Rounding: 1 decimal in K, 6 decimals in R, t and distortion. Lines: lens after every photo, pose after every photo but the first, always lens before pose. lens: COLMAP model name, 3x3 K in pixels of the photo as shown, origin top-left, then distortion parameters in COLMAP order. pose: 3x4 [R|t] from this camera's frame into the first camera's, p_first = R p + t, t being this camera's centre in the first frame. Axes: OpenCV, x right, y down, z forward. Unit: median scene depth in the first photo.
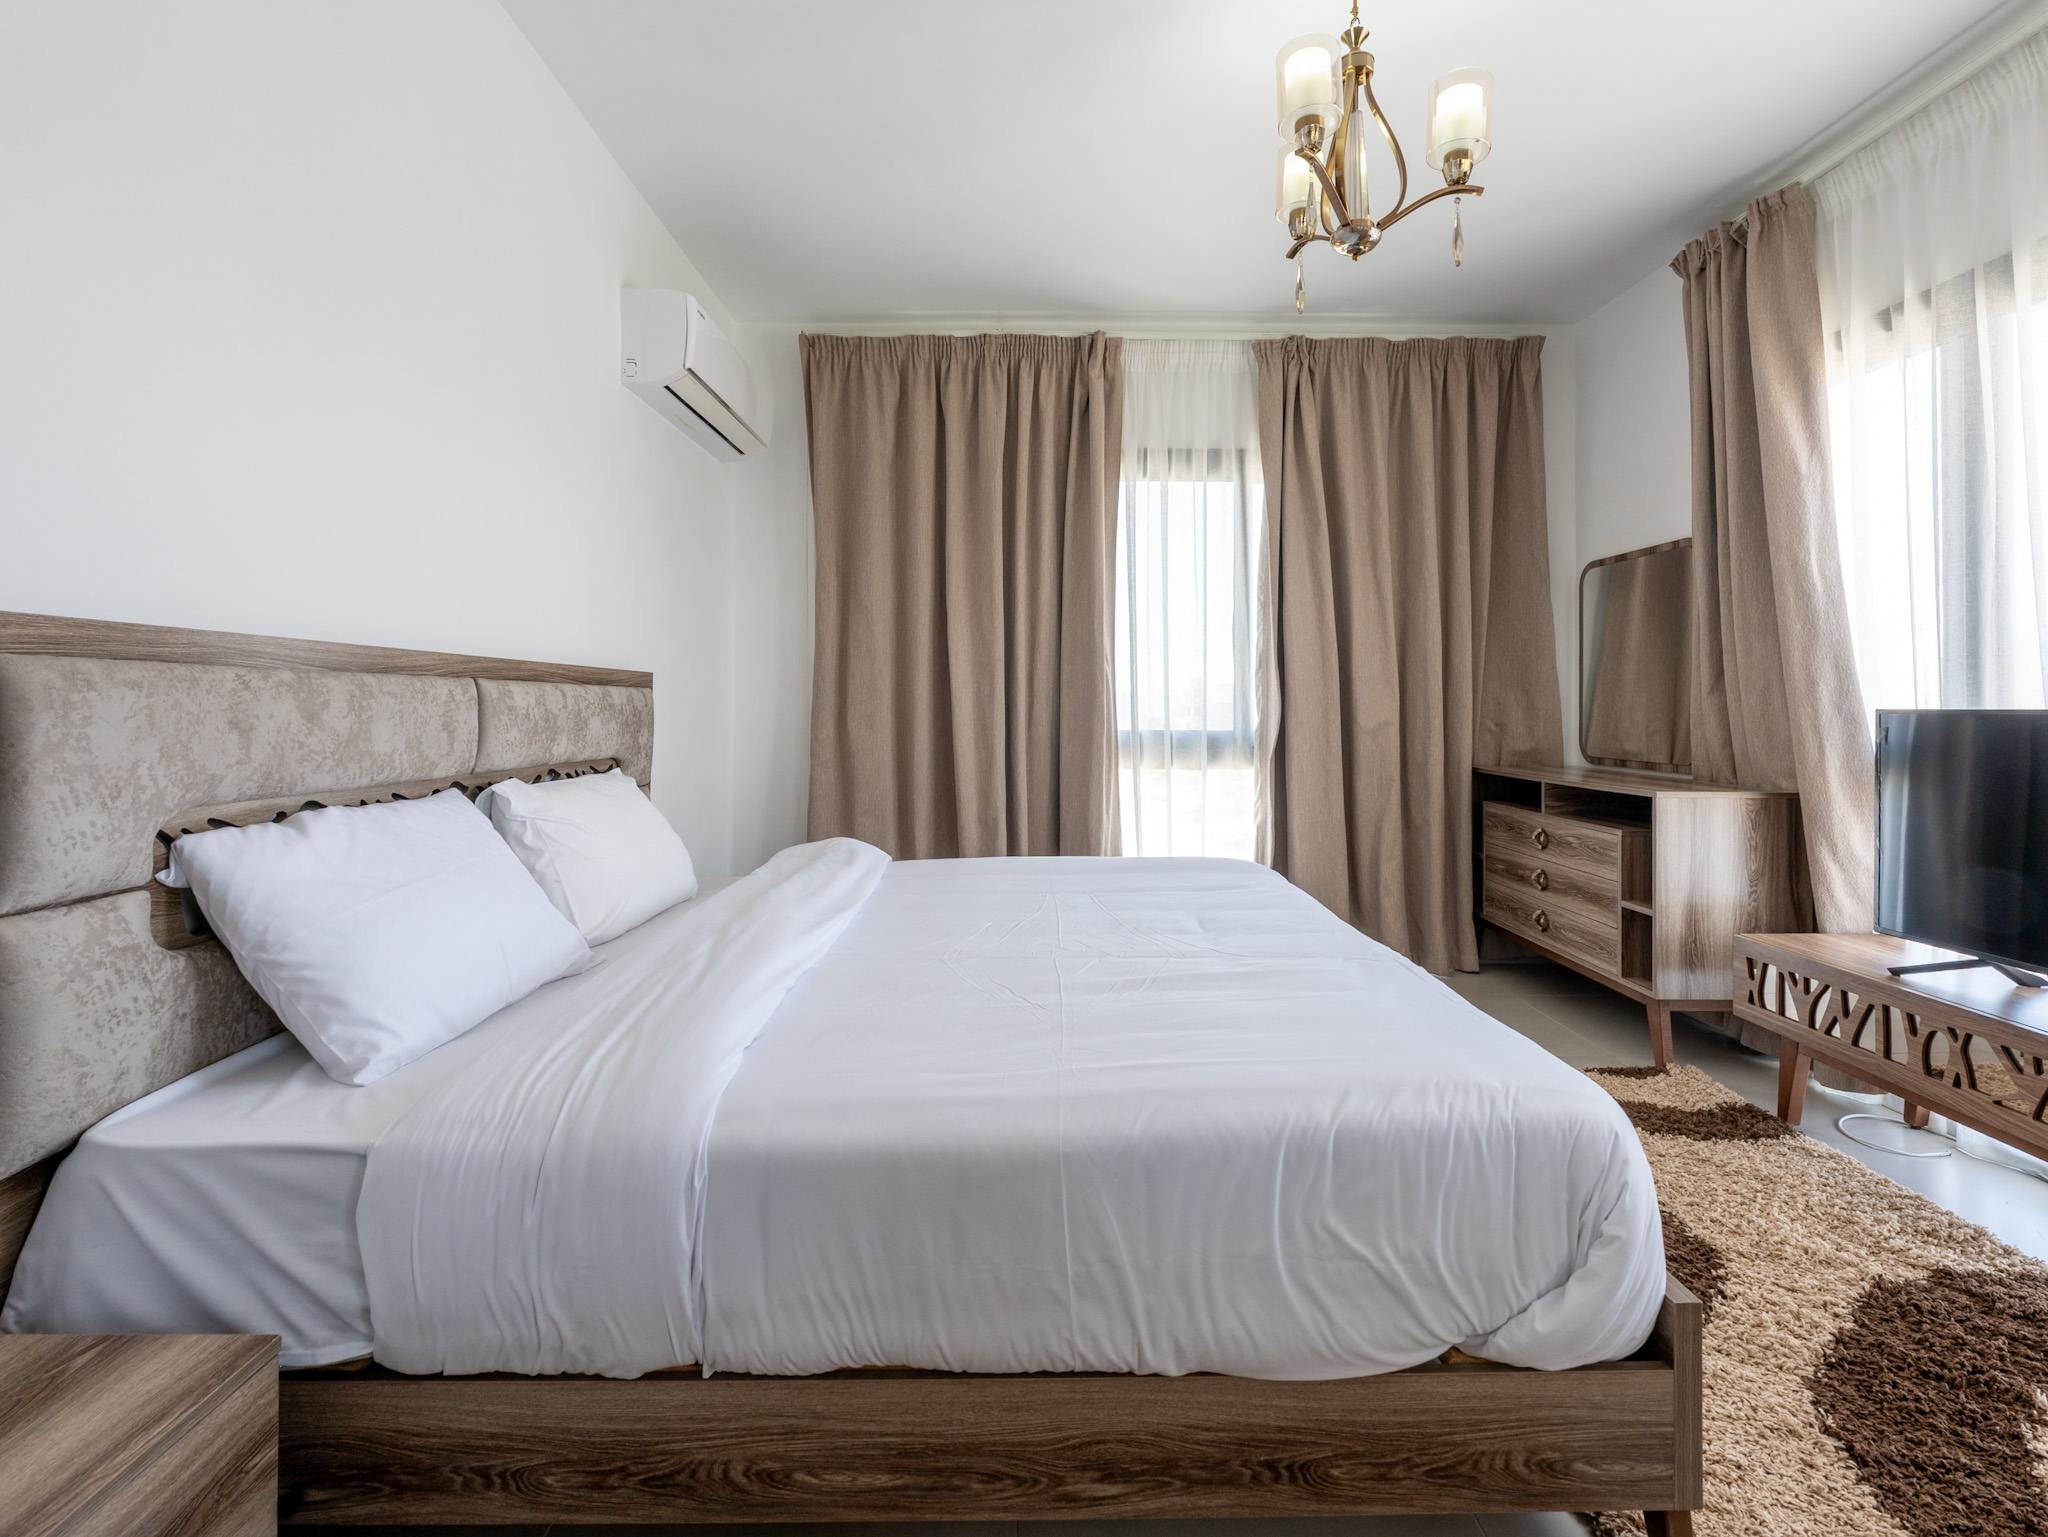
lens RADIAL K [[943.6, 0, 1032.1], [0, 943.6, 707.3], [0, 0, 1]] dist [-0.001303, -0.000291]
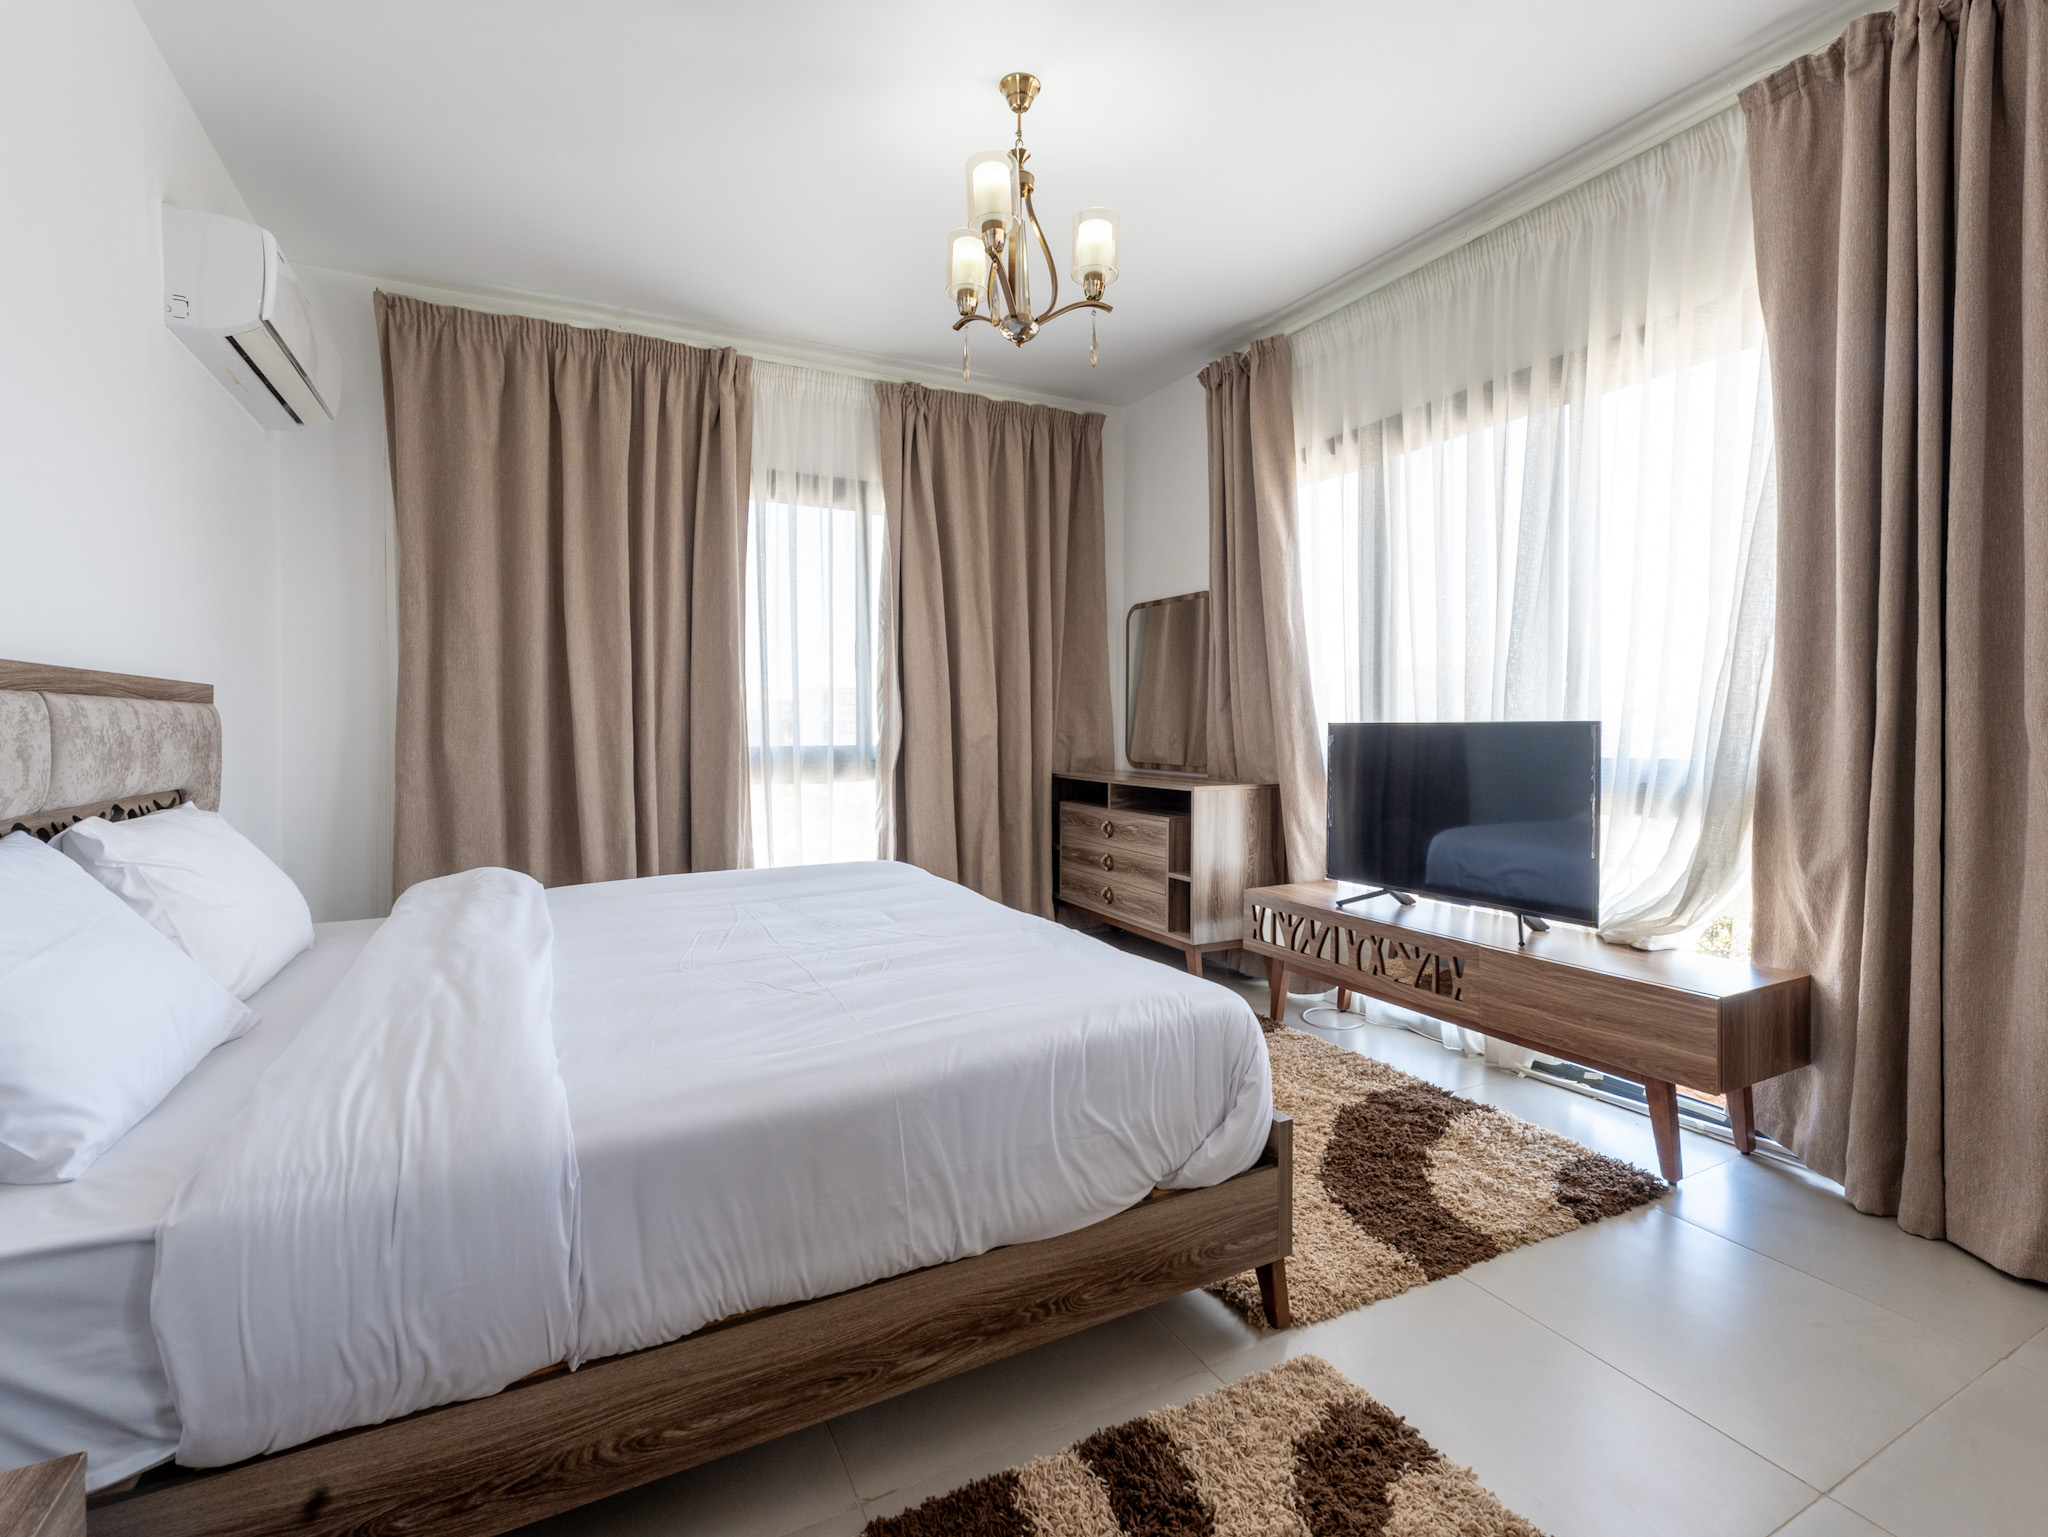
lens RADIAL K [[943.6, 0, 1023.5], [0, 943.6, 753.6], [0, 0, 1]] dist [-0.001303, -0.000291]
pose [[0.889993, -0.019439, 0.455559, -0.168484], [0.004791, 0.999434, 0.033288, -0.000953], [-0.455948, -0.027443, 0.889583, -0.061411]]
